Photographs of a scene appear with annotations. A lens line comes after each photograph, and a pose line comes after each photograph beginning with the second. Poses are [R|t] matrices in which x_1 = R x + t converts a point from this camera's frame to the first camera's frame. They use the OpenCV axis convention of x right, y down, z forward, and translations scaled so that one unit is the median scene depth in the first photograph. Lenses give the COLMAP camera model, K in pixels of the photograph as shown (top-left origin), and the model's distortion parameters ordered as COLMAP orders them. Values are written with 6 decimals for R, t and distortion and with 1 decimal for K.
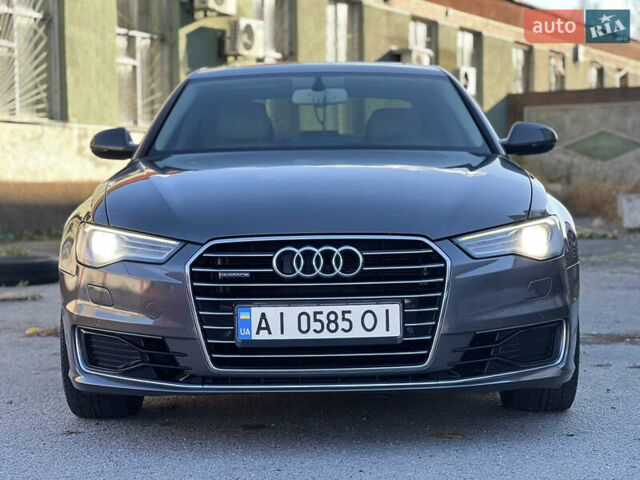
lens RADIAL K [[1344.4, 0, 315.4], [0, 1344.4, 245.8], [0, 0, 1]] dist [0.181968, 0.000000]
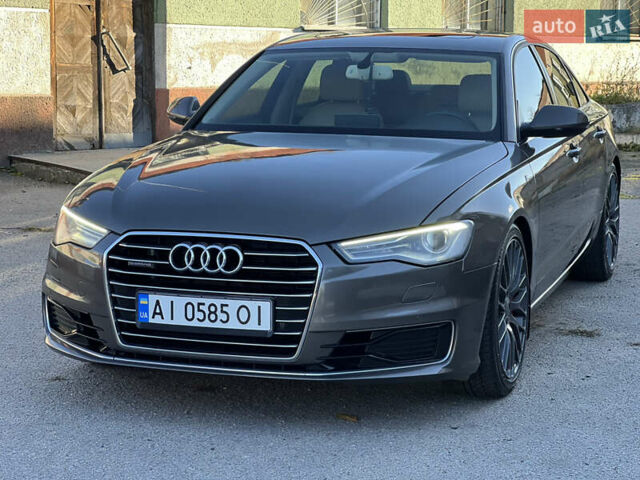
lens RADIAL K [[1344.4, 0, 321.5], [0, 1344.4, 236.6], [0, 0, 1]] dist [0.181968, 0.000000]
pose [[0.947840, 0.063877, -0.312280, 0.440557], [-0.037009, 0.995142, 0.091225, -0.111640], [0.316591, -0.074910, 0.945600, -0.029656]]
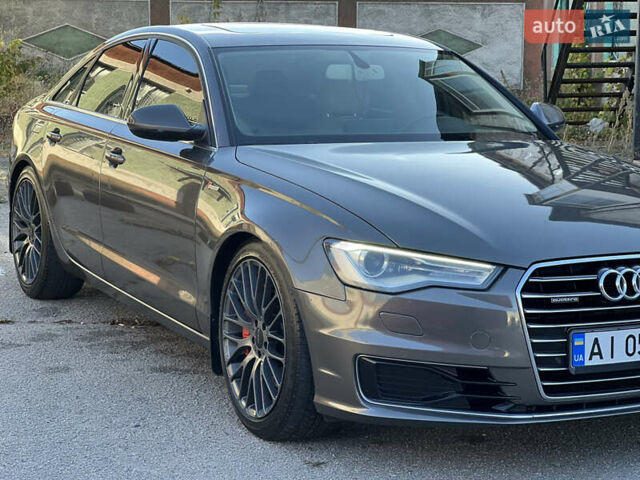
lens RADIAL K [[1344.4, 0, 319.9], [0, 1344.4, 237.8], [0, 0, 1]] dist [0.181968, 0.000000]
pose [[0.898636, -0.034173, 0.437363, -0.643974], [-0.000852, 0.996823, 0.079639, -0.100779], [-0.438695, -0.071939, 0.895752, 0.205029]]
